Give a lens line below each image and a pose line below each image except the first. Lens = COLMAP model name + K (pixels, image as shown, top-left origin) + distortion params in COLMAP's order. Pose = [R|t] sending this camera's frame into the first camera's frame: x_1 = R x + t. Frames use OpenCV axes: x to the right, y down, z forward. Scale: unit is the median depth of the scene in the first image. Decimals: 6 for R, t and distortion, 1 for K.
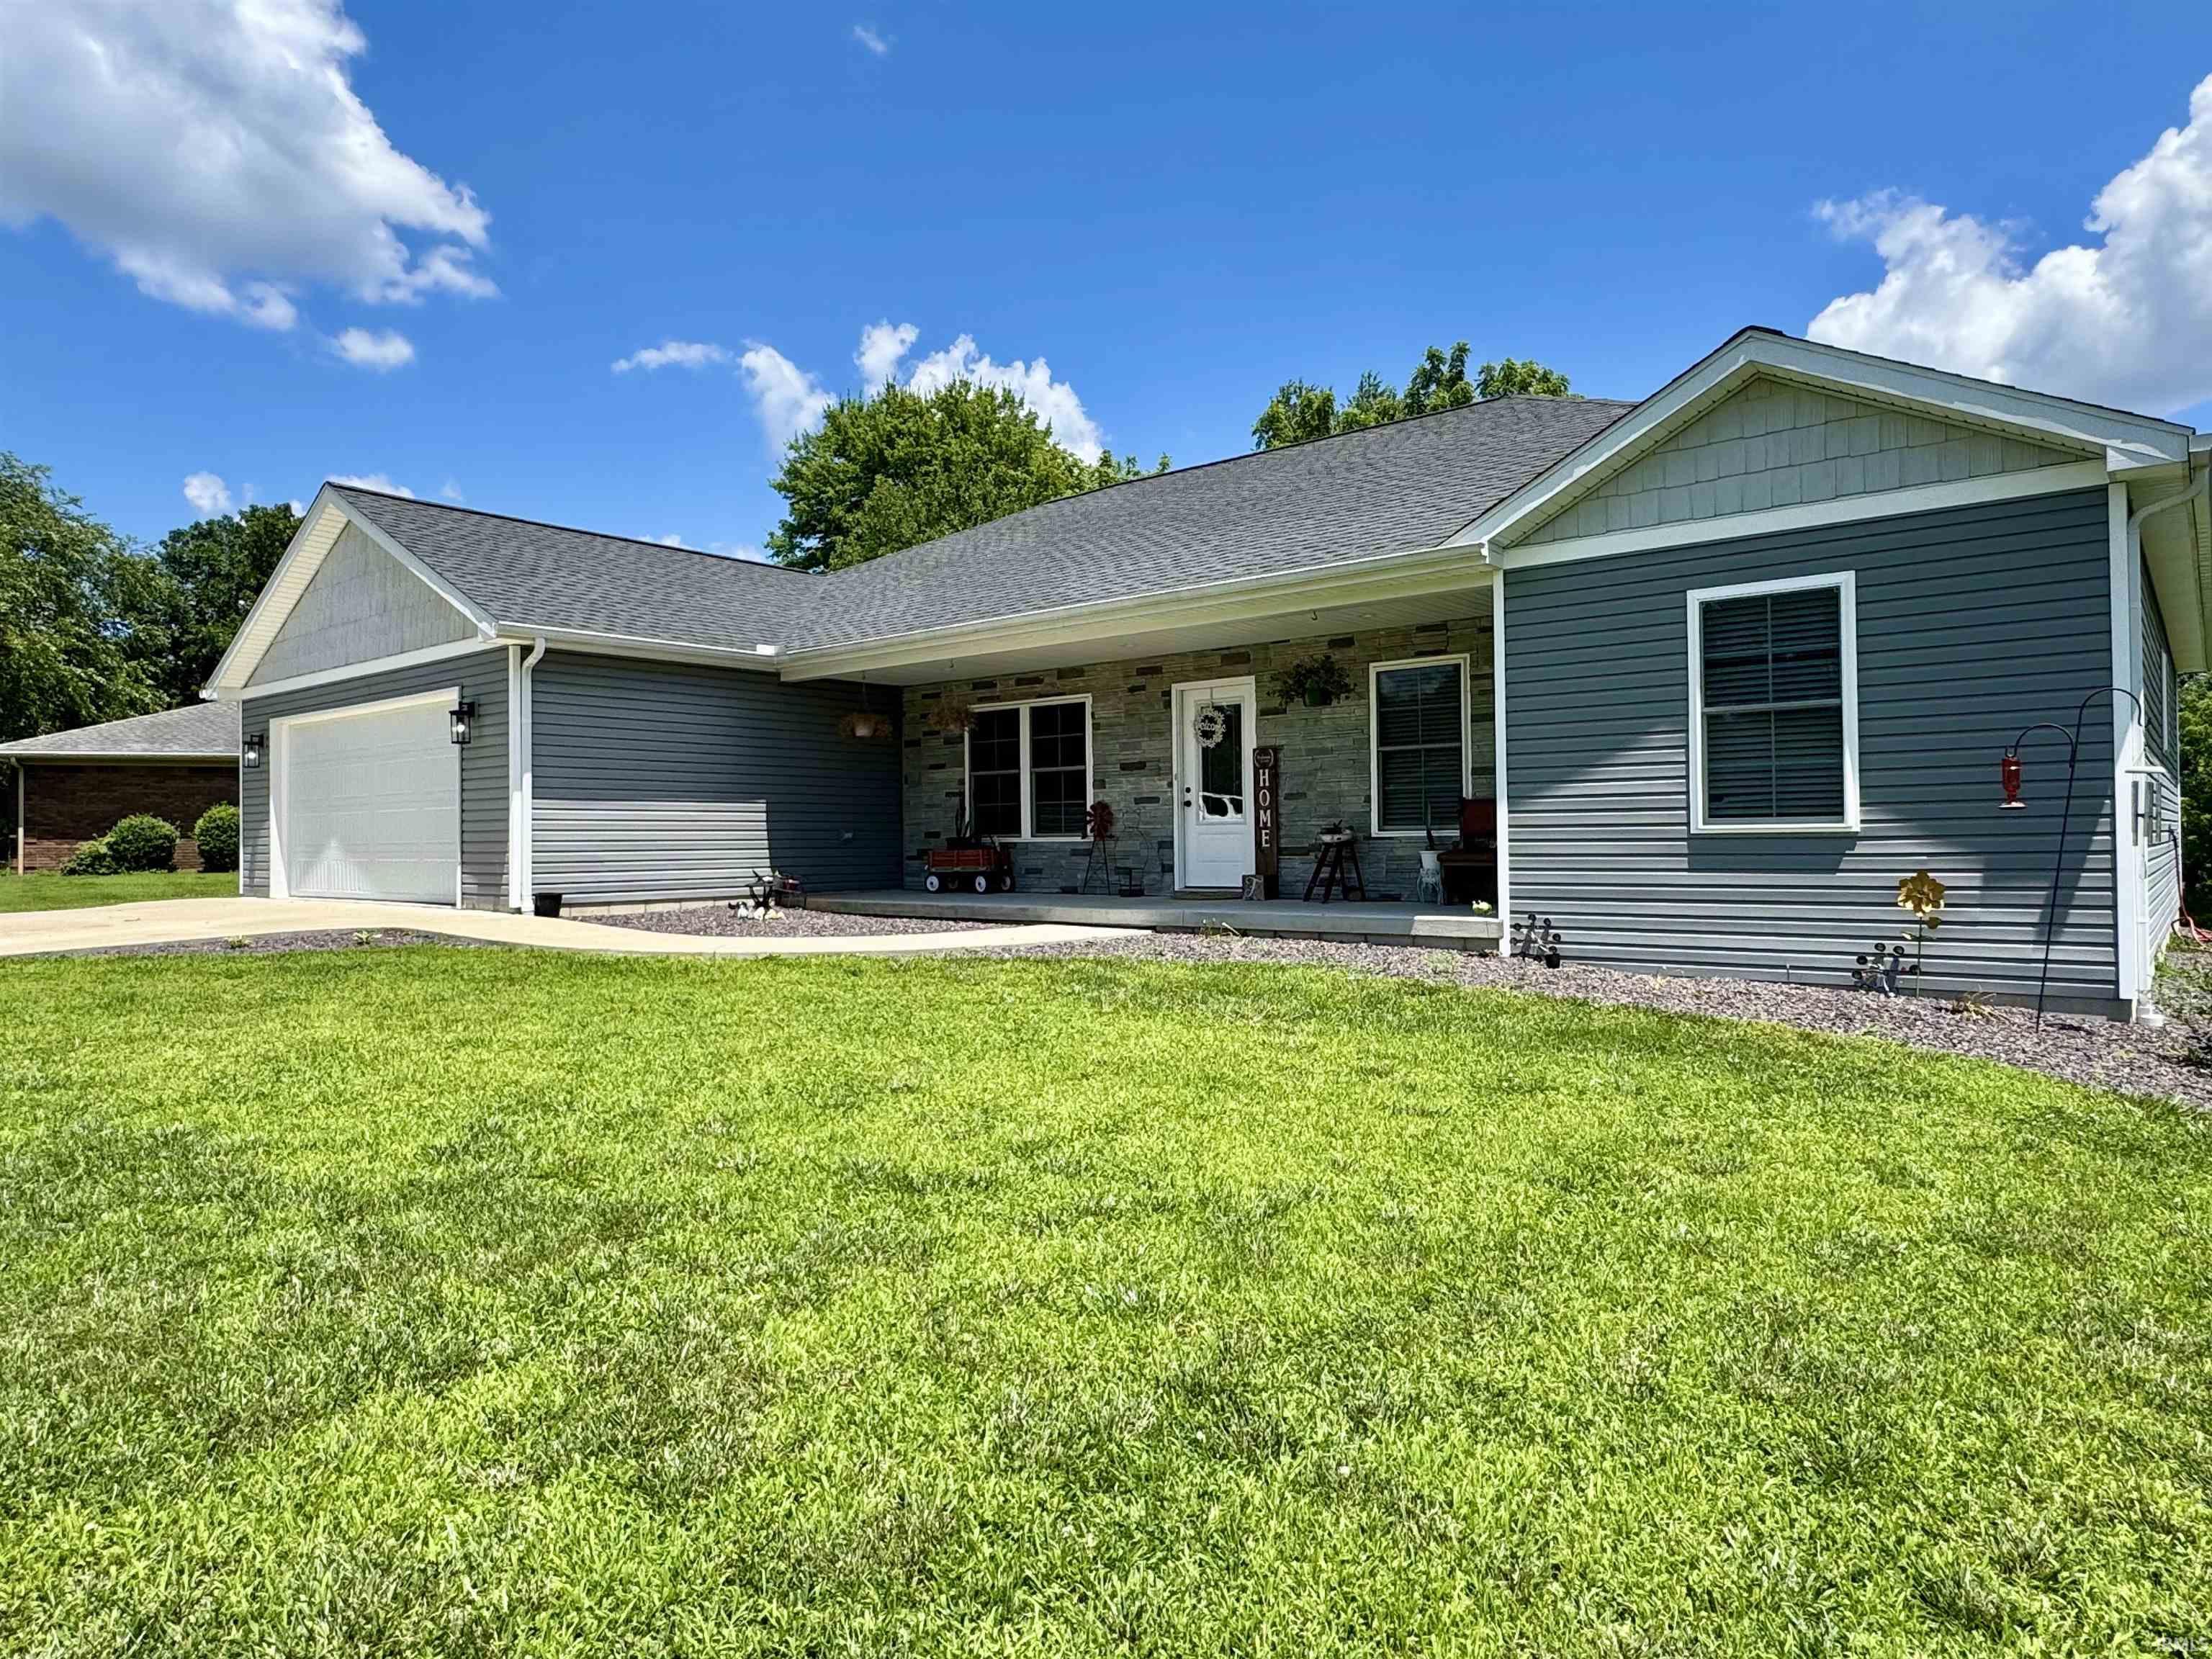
lens RADIAL K [[1315.2, 0, 1122.0], [0, 1315.2, 829.0], [0, 0, 1]] dist [0.000870, -0.003678]
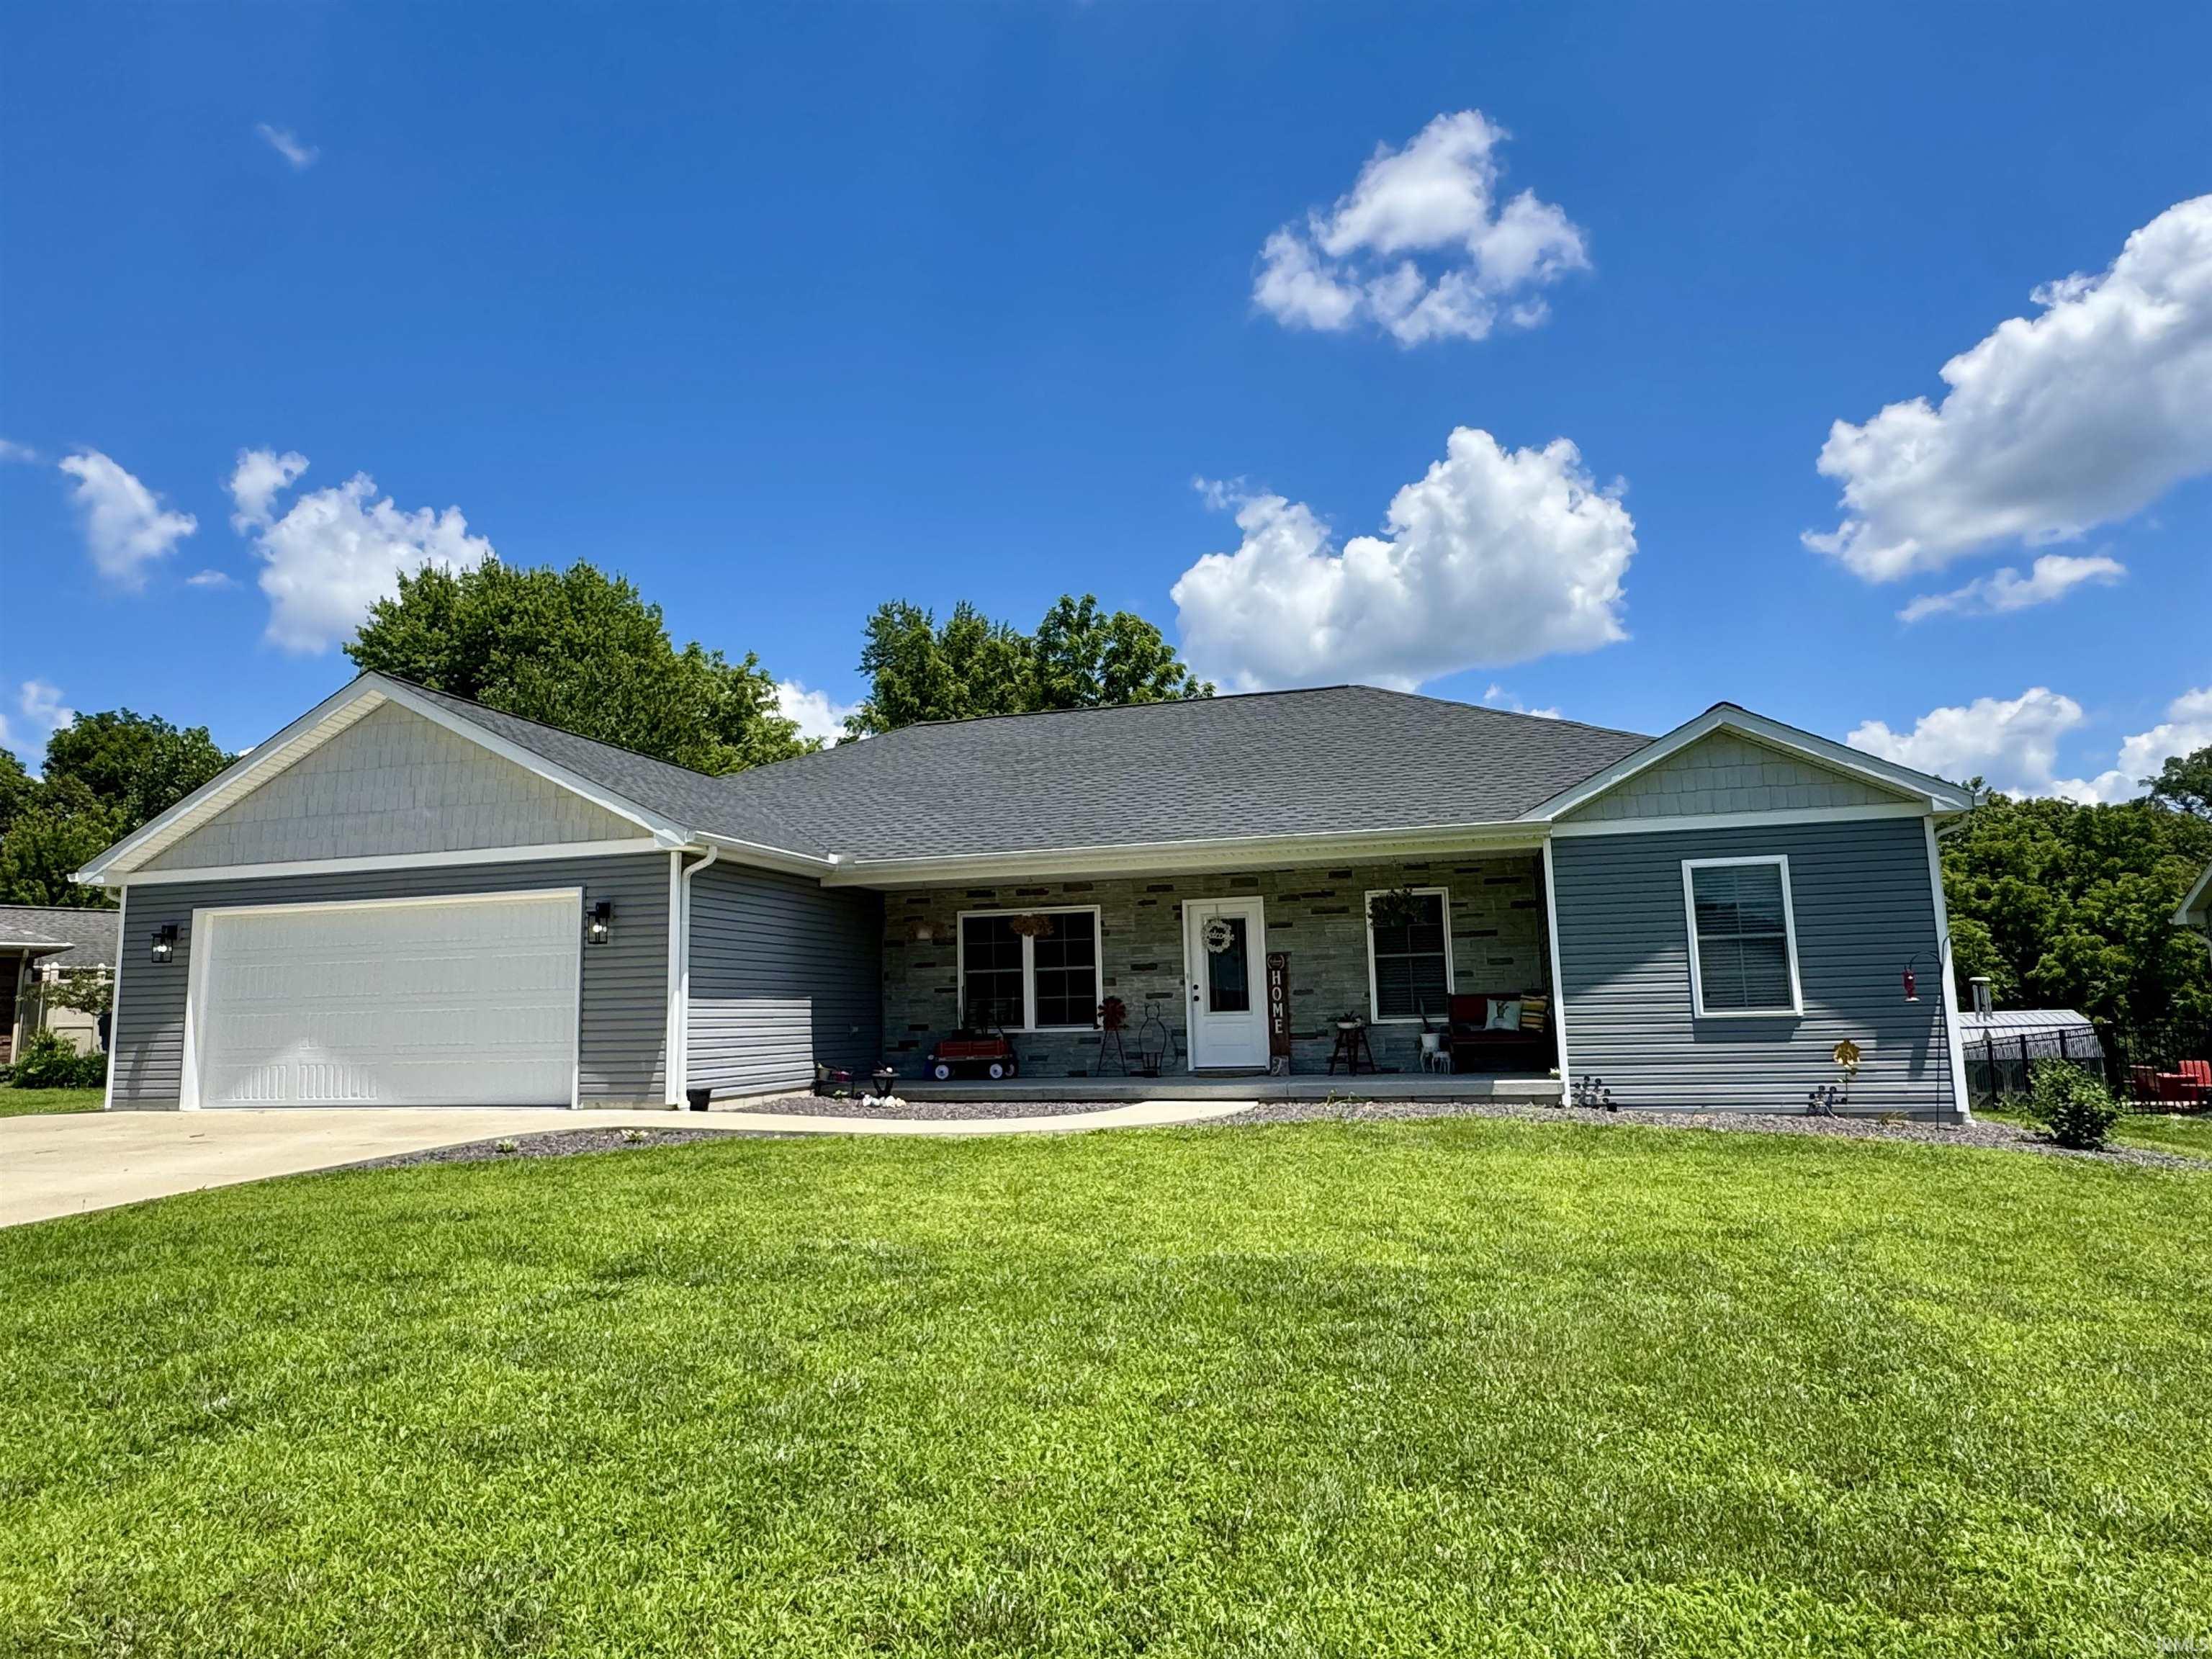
lens RADIAL K [[1315.2, 0, 1103.0], [0, 1315.2, 842.4], [0, 0, 1]] dist [0.000870, -0.003678]
pose [[0.916798, 0.040904, 0.397251, -0.568511], [0.011786, 0.991536, -0.129296, -0.006692], [-0.399177, 0.123220, 0.908556, -0.097014]]
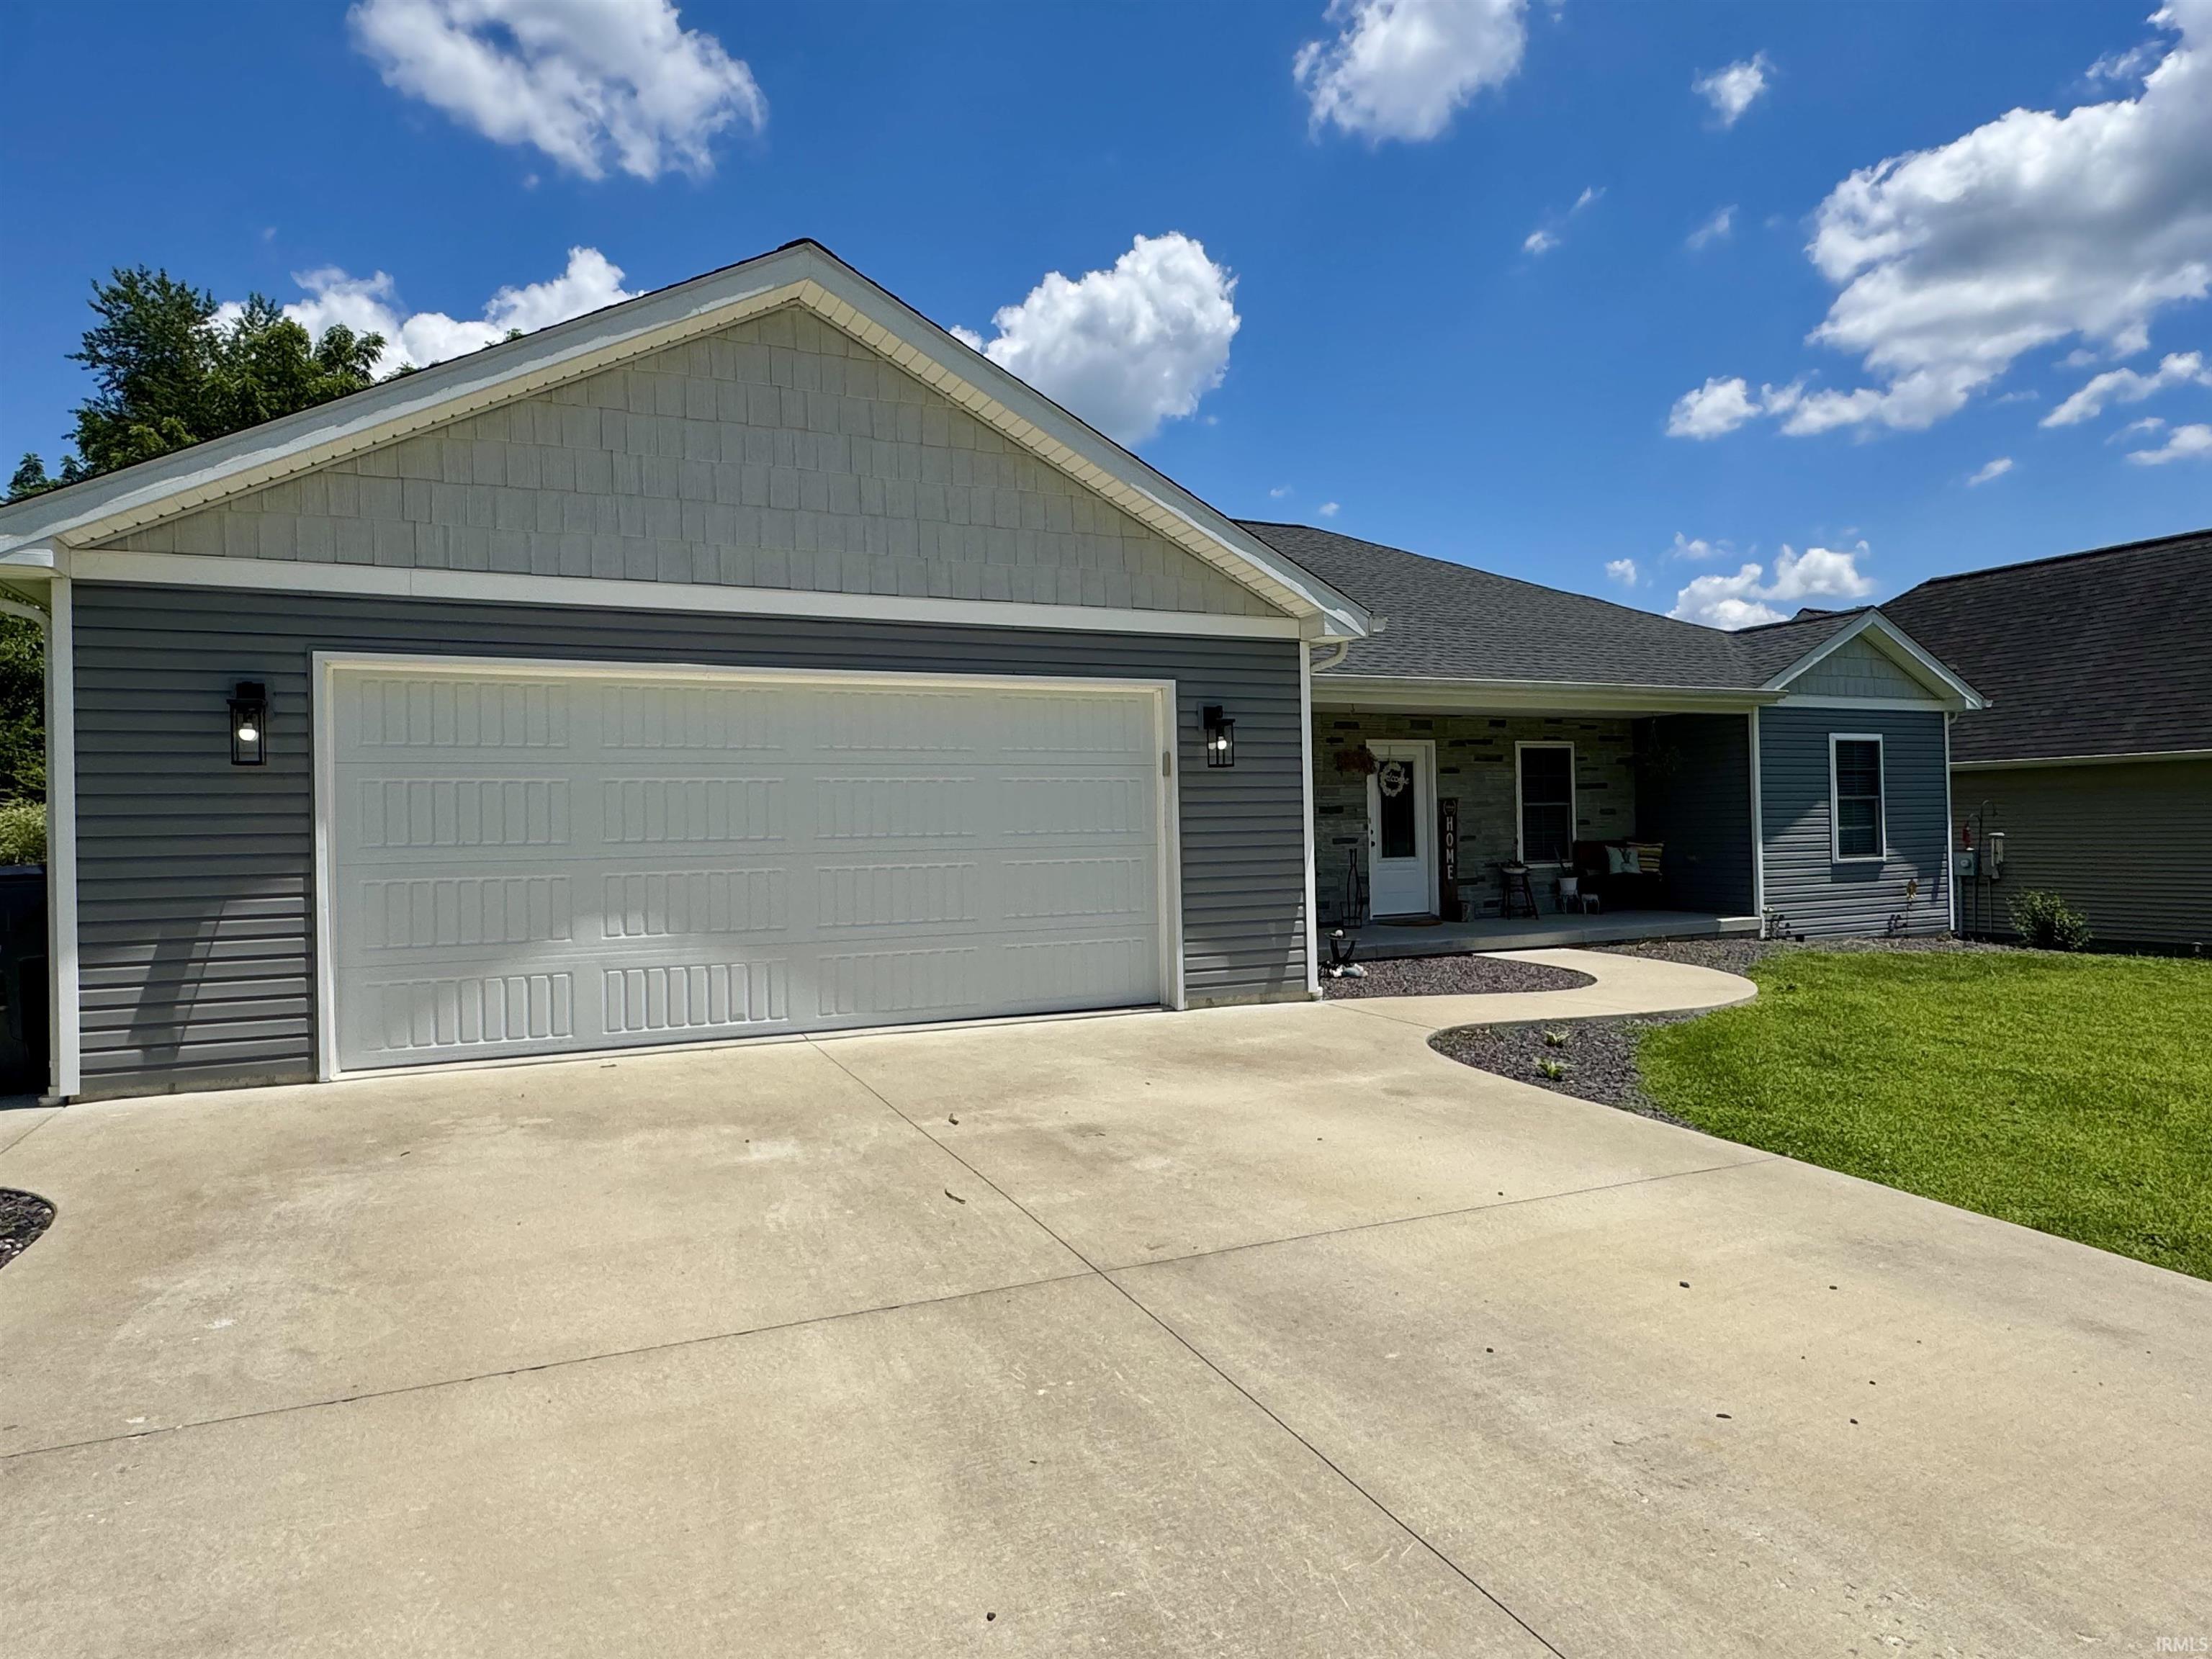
lens RADIAL K [[1277.3, 0, 1082.7], [0, 1277.3, 805.8], [0, 0, 1]] dist [-0.011447, 0.004421]
pose [[0.458989, 0.018173, 0.888256, -1.163922], [0.008895, 0.999647, -0.025049, -0.029357], [-0.888397, 0.019399, 0.458666, 0.779969]]
